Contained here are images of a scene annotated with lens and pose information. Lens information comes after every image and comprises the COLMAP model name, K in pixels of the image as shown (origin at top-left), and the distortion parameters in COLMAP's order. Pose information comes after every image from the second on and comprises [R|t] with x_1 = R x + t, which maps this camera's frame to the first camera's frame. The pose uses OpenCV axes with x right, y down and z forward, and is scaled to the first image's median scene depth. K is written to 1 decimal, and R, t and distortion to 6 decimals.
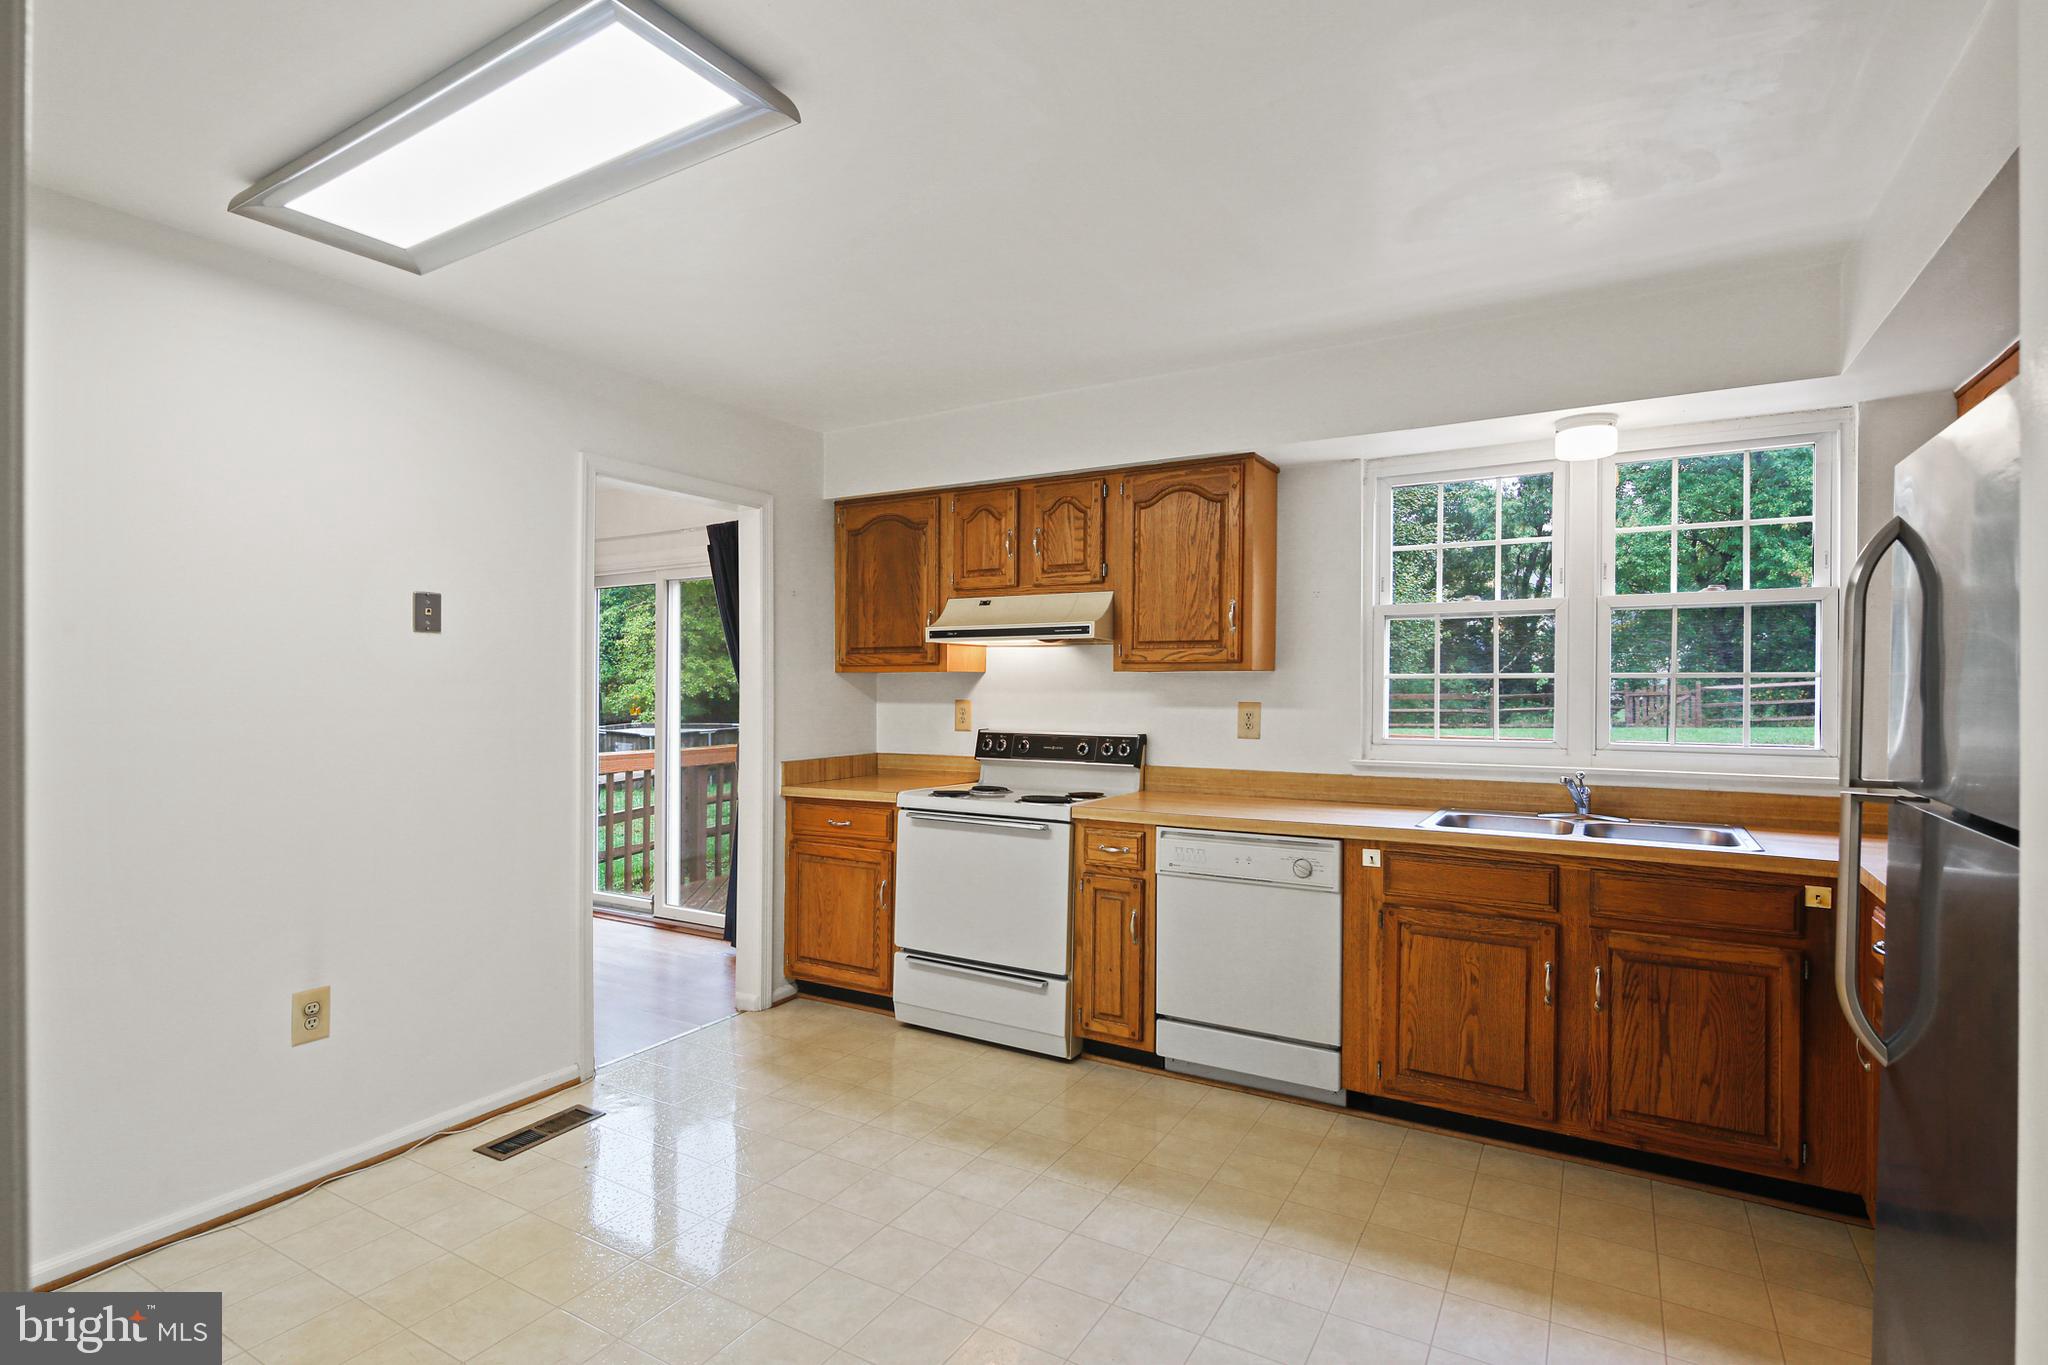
lens RADIAL K [[992.7, 0, 1032.3], [0, 992.7, 690.2], [0, 0, 1]] dist [0.001327, -0.001139]
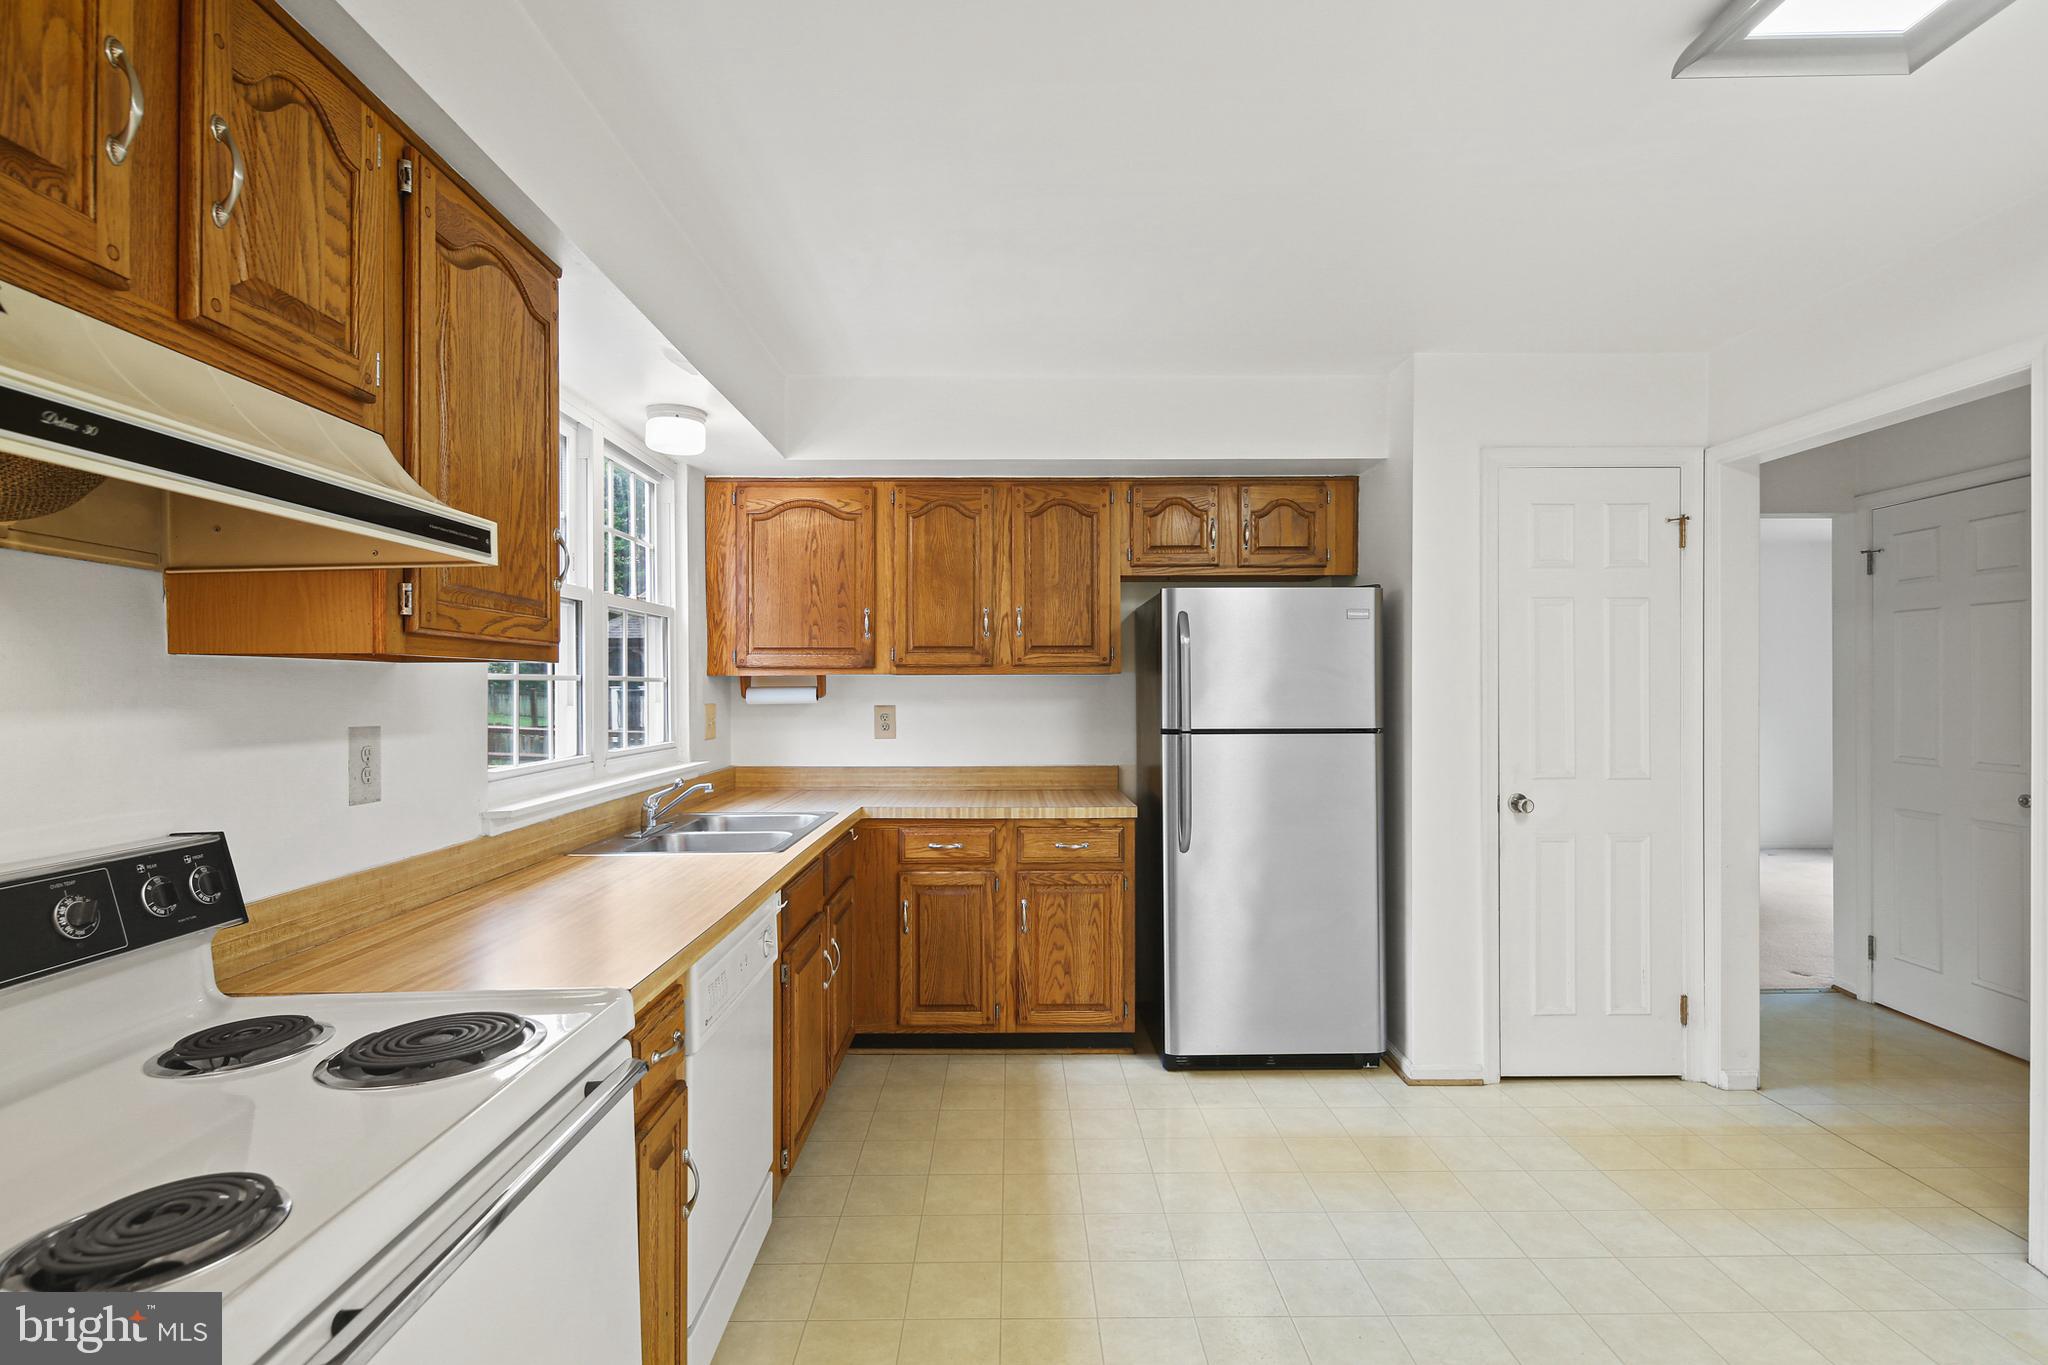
lens RADIAL K [[991.2, 0, 1028.0], [0, 991.2, 687.5], [0, 0, 1]] dist [0.000878, -0.000047]
pose [[-0.522321, 0.001550, 0.852748, -0.389106], [0.009999, 0.999941, 0.004307, -0.005846], [-0.852690, 0.010776, -0.522306, 1.076612]]
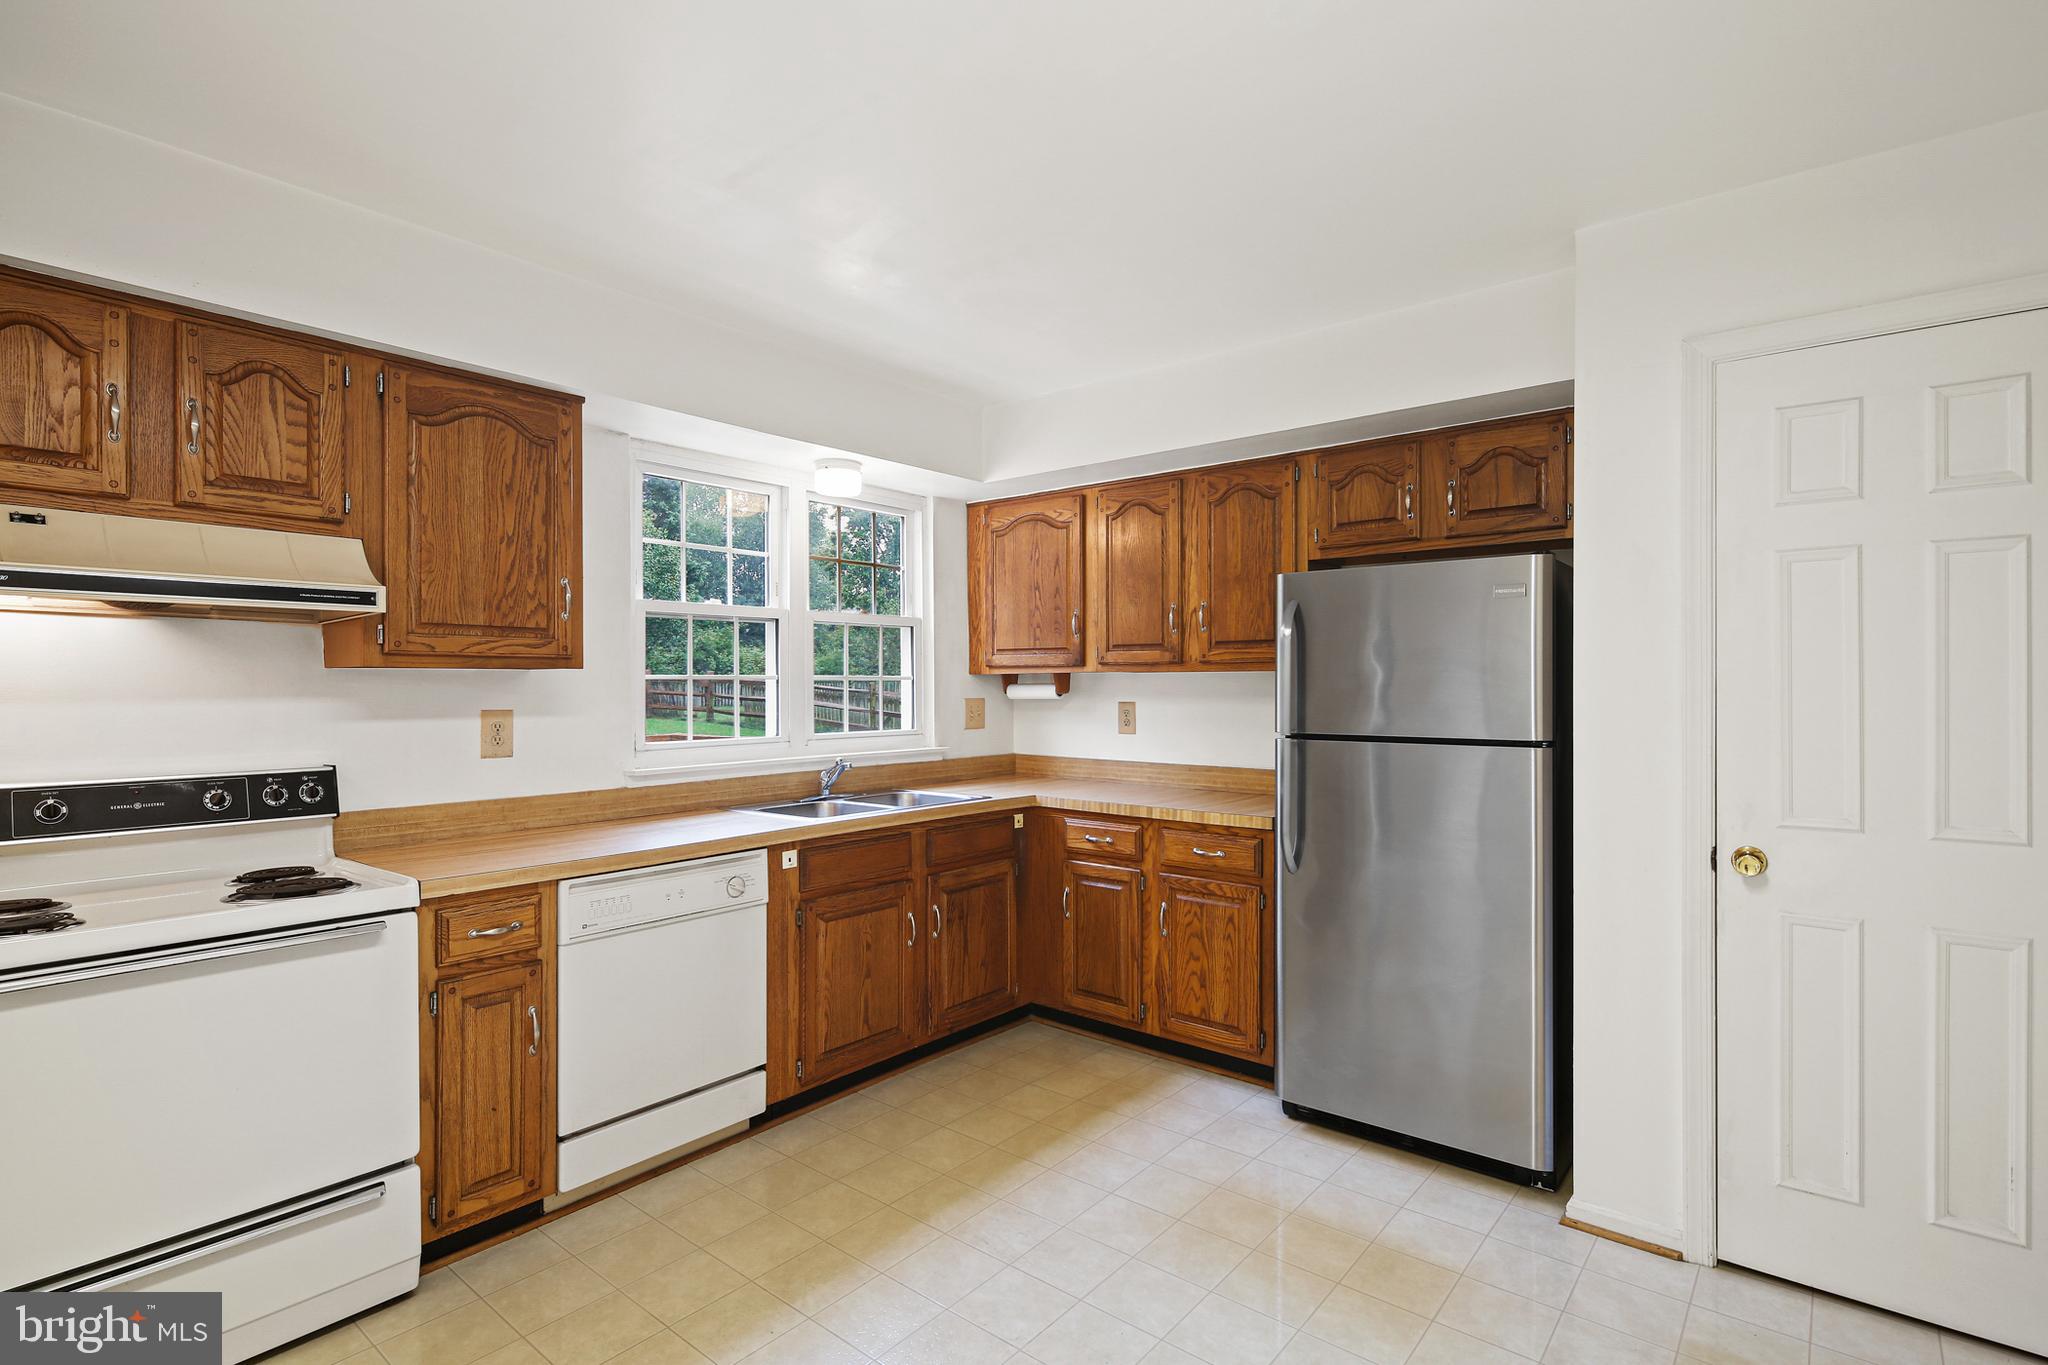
lens RADIAL K [[992.7, 0, 1032.3], [0, 992.7, 690.2], [0, 0, 1]] dist [0.001327, -0.001139]
pose [[0.149977, -0.007181, 0.988663, -0.523109], [0.009510, 0.999938, 0.005820, -0.003732], [-0.988644, 0.008529, 0.150036, 0.525732]]
